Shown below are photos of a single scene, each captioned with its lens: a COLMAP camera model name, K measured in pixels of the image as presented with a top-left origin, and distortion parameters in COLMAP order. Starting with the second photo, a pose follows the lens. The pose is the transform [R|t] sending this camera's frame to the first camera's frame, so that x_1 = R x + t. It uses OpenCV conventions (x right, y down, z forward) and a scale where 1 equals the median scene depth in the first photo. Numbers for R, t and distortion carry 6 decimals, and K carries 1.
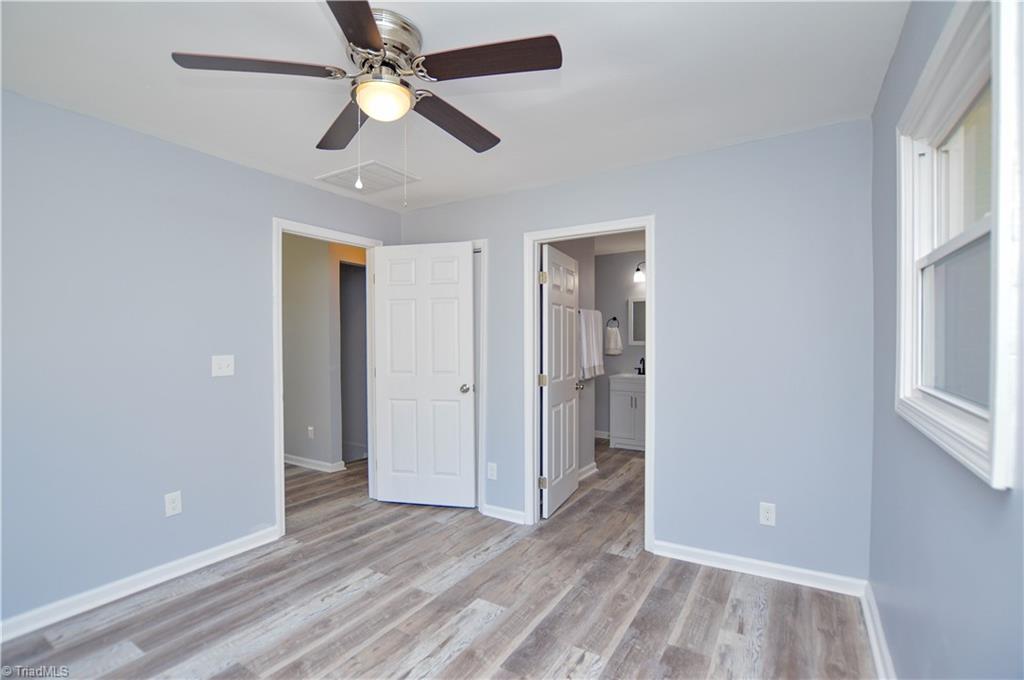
lens RADIAL K [[462.5, 0, 508.7], [0, 462.5, 340.6], [0, 0, 1]] dist [-0.029898, 0.001169]
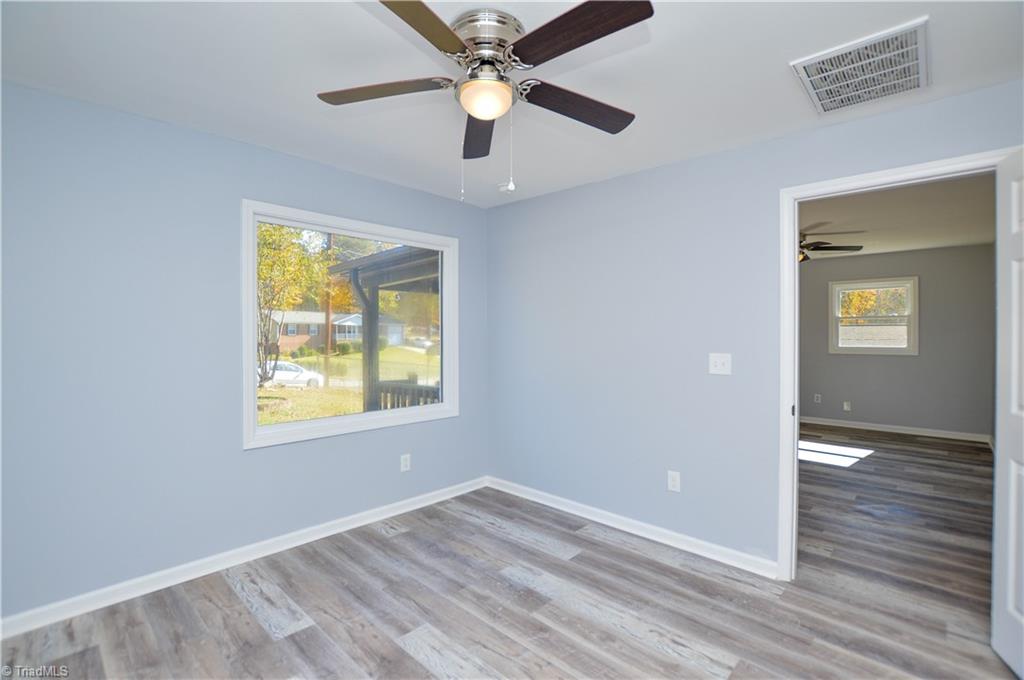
lens RADIAL K [[462.5, 0, 508.7], [0, 462.5, 340.6], [0, 0, 1]] dist [-0.029898, 0.001169]
pose [[-0.200049, 0.017058, -0.979637, 0.449532], [-0.007239, 0.999795, 0.018887, -0.011065], [0.979759, 0.010870, -0.199884, 0.793003]]
